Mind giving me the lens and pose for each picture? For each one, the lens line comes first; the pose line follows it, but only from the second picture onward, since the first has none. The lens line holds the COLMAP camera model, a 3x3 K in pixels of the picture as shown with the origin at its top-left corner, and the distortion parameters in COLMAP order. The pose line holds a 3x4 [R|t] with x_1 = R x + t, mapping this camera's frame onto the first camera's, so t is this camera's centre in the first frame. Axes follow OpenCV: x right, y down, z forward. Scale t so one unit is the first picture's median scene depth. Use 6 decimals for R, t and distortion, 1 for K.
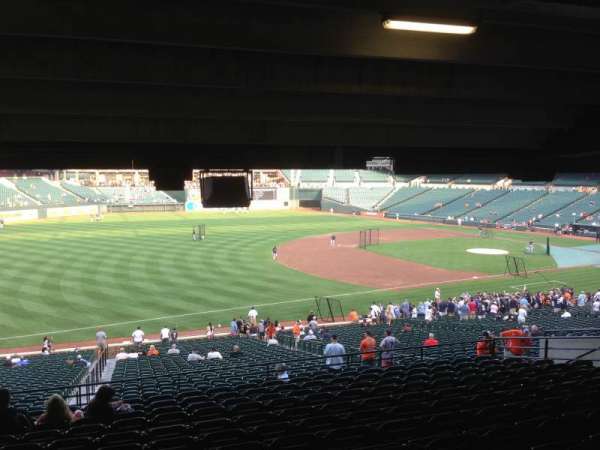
lens RADIAL K [[550.2, 0, 303.6], [0, 550.2, 224.8], [0, 0, 1]] dist [0.074982, 0.000000]
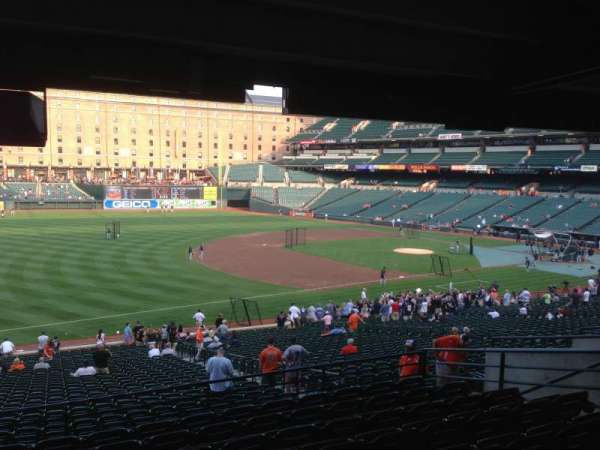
lens RADIAL K [[550.2, 0, 300.6], [0, 550.2, 223.0], [0, 0, 1]] dist [0.074982, 0.000000]
pose [[0.992981, 0.009692, 0.117873, 0.009874], [-0.008781, 0.999927, -0.008245, 0.004935], [-0.117945, 0.007152, 0.992994, 0.030736]]
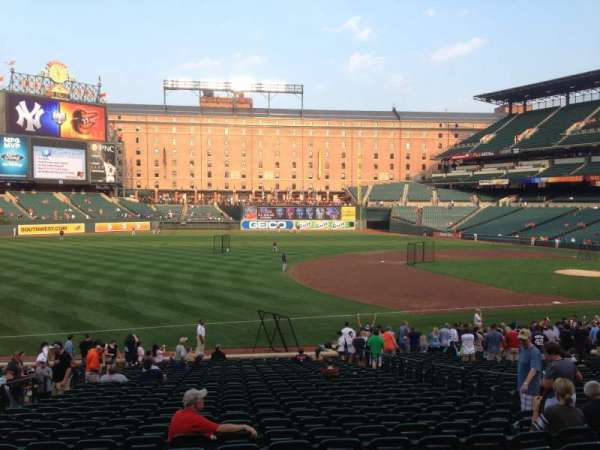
lens RADIAL K [[550.2, 0, 302.1], [0, 550.2, 235.6], [0, 0, 1]] dist [0.074982, 0.000000]
pose [[0.984451, 0.018006, -0.174734, 0.065821], [-0.025432, 0.998862, -0.040354, 0.026114], [0.173809, 0.044170, 0.983788, 0.147969]]
